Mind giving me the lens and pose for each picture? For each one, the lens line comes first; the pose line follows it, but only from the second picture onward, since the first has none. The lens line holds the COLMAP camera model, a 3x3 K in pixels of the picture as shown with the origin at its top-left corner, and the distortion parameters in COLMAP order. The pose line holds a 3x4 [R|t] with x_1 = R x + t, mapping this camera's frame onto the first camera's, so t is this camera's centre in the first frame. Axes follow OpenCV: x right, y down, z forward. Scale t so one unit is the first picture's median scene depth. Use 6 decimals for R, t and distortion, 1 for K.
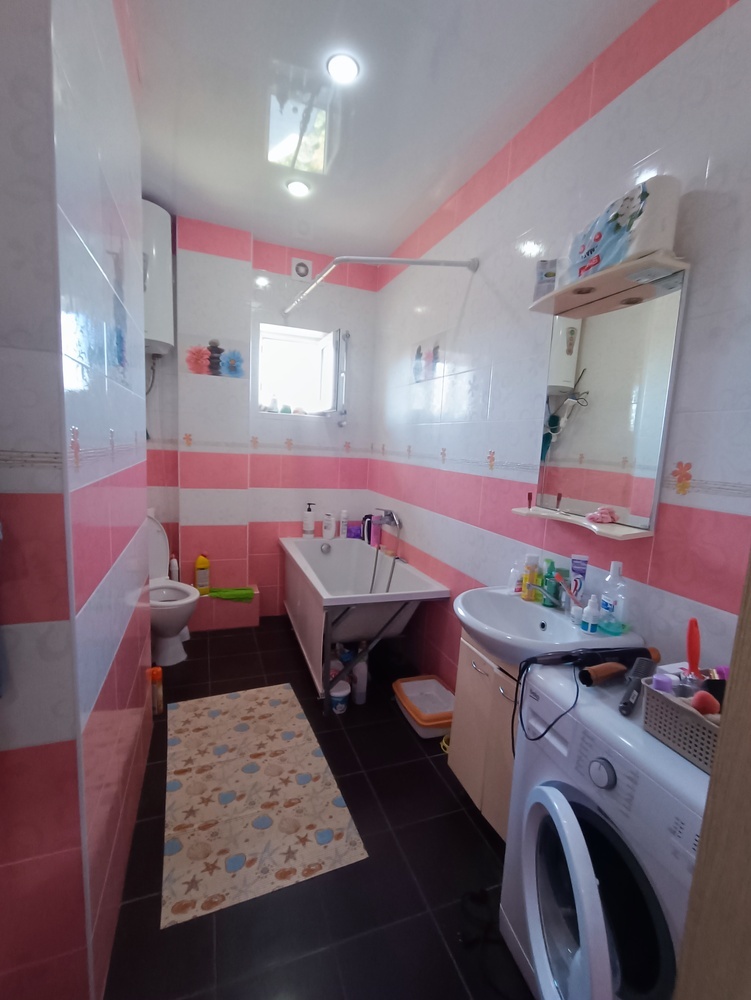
lens RADIAL K [[439.7, 0, 375.0], [0, 439.7, 504.0], [0, 0, 1]] dist [-0.008910, 0.000520]
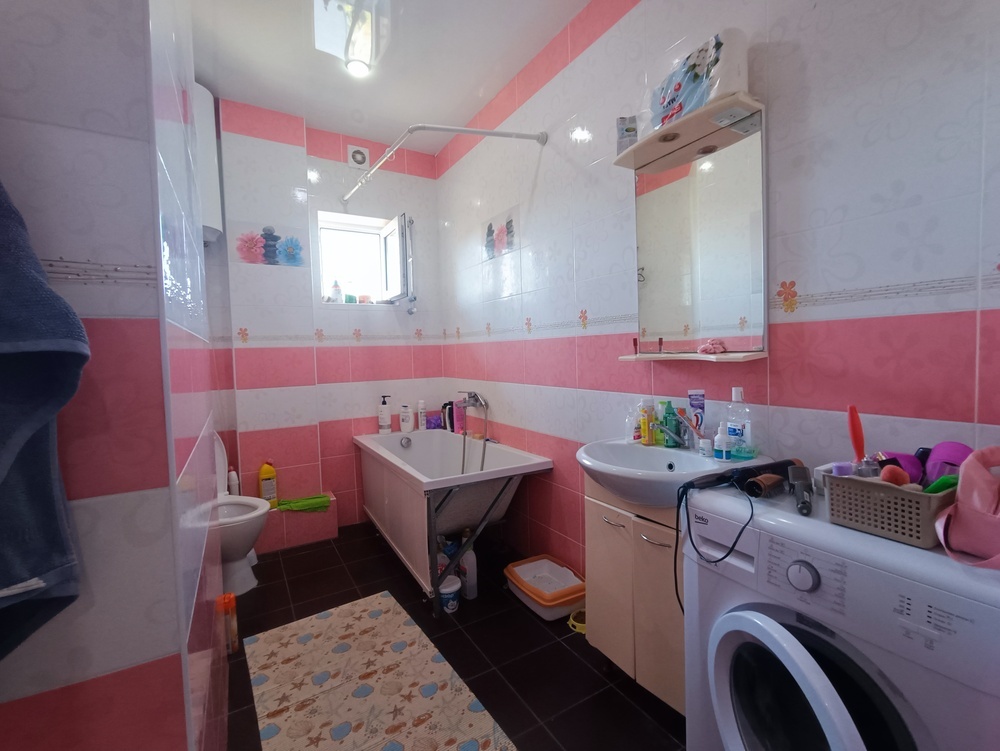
lens RADIAL K [[439.7, 0, 498.9], [0, 439.7, 370.2], [0, 0, 1]] dist [-0.008910, 0.000520]
pose [[0.980732, -0.086380, 0.175222, -0.105718], [0.103052, 0.990742, -0.088377, 0.080185], [-0.165965, 0.104731, 0.980554, 0.057028]]
